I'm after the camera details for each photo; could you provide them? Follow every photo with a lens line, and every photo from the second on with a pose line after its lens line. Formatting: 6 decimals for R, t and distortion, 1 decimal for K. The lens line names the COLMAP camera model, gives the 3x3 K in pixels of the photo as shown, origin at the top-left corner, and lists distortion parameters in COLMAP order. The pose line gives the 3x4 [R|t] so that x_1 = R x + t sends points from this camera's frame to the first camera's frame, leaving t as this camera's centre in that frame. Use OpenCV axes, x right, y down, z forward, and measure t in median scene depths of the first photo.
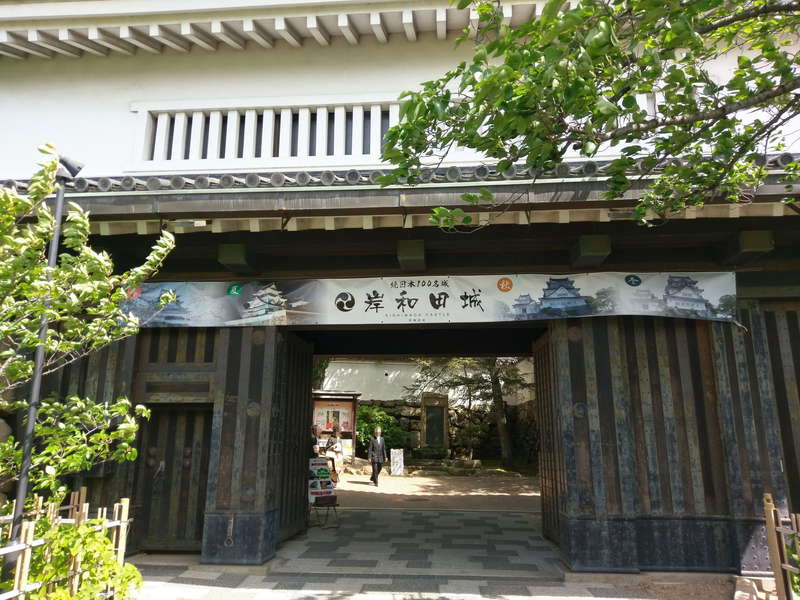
lens RADIAL K [[594.2, 0, 399.6], [0, 594.2, 294.2], [0, 0, 1]] dist [0.082240, -0.103351]
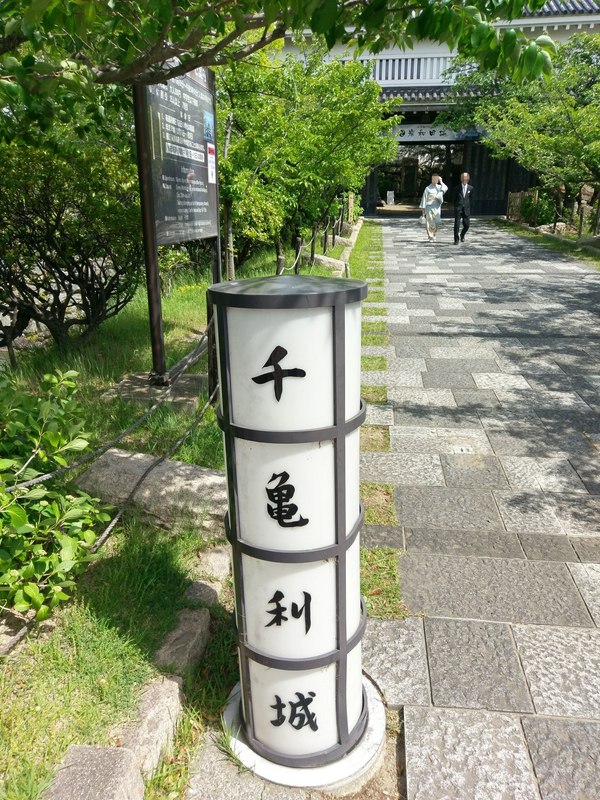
lens RADIAL K [[594.2, 0, 300.0], [0, 594.2, 400.0], [0, 0, 1]] dist [0.082240, -0.103351]
pose [[0.997917, 0.015934, -0.062507, -0.402969], [0.019760, 0.846924, 0.531347, -0.489271], [0.061405, -0.531475, 0.844845, -2.433716]]
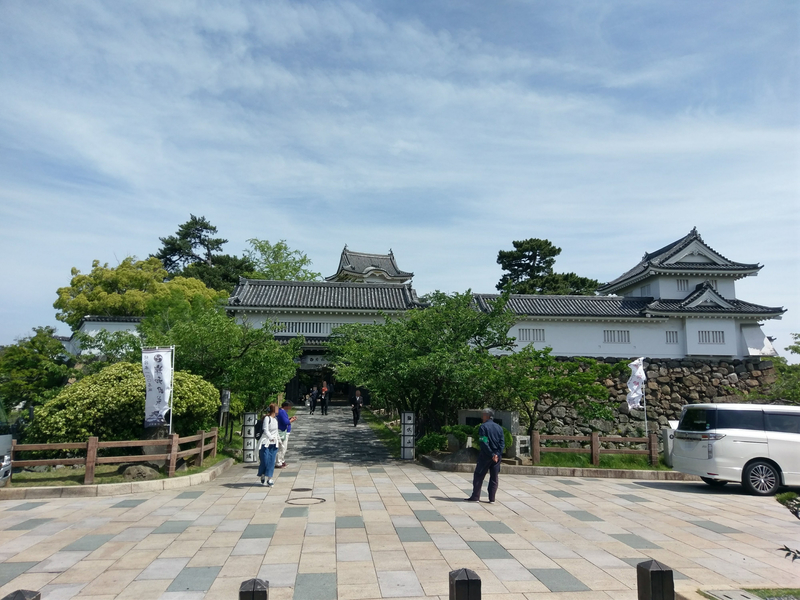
lens RADIAL K [[594.2, 0, 399.6], [0, 594.2, 294.2], [0, 0, 1]] dist [0.082240, -0.103351]
pose [[0.987755, 0.028336, 0.153415, -0.163881], [-0.043345, 0.994496, 0.095386, -1.306542], [-0.149868, -0.100868, 0.983547, -5.207391]]
